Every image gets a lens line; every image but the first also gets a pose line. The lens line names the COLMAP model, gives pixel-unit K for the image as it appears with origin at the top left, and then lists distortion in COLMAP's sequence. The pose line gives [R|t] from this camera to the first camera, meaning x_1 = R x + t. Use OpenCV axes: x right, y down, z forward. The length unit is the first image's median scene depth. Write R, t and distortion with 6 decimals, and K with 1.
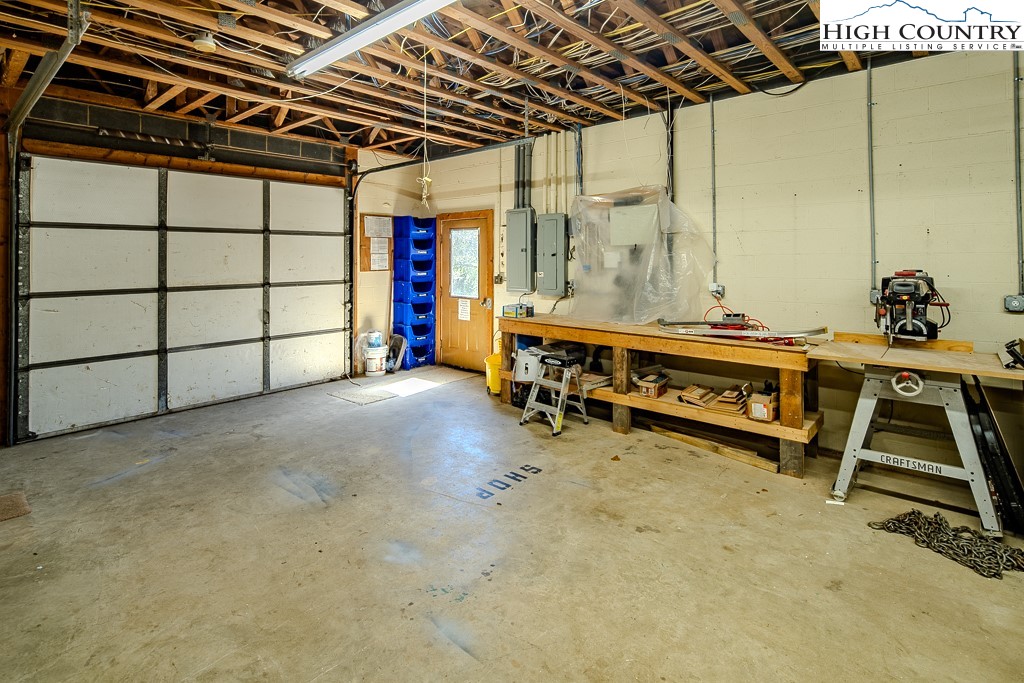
lens RADIAL K [[506.8, 0, 513.1], [0, 506.8, 340.3], [0, 0, 1]] dist [0.025831, -0.000122]
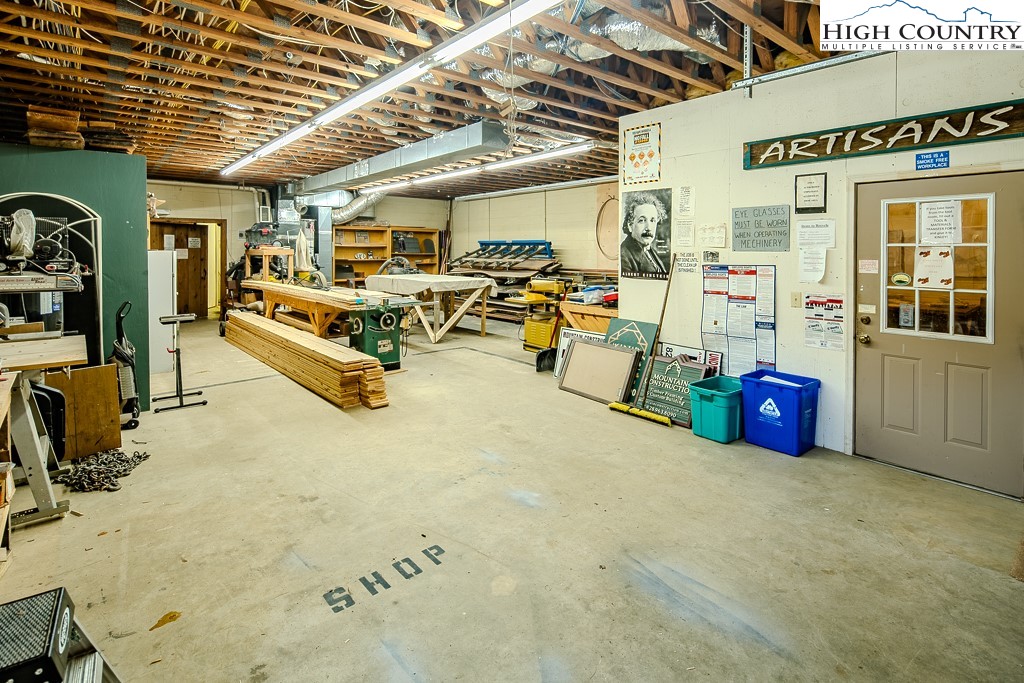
lens RADIAL K [[506.8, 0, 511.6], [0, 506.8, 343.5], [0, 0, 1]] dist [0.025831, -0.000122]
pose [[-0.989837, -0.018229, 0.141033, -0.311354], [0.031246, 0.939633, 0.340753, -0.293794], [-0.138731, 0.341697, -0.929514, 1.786465]]
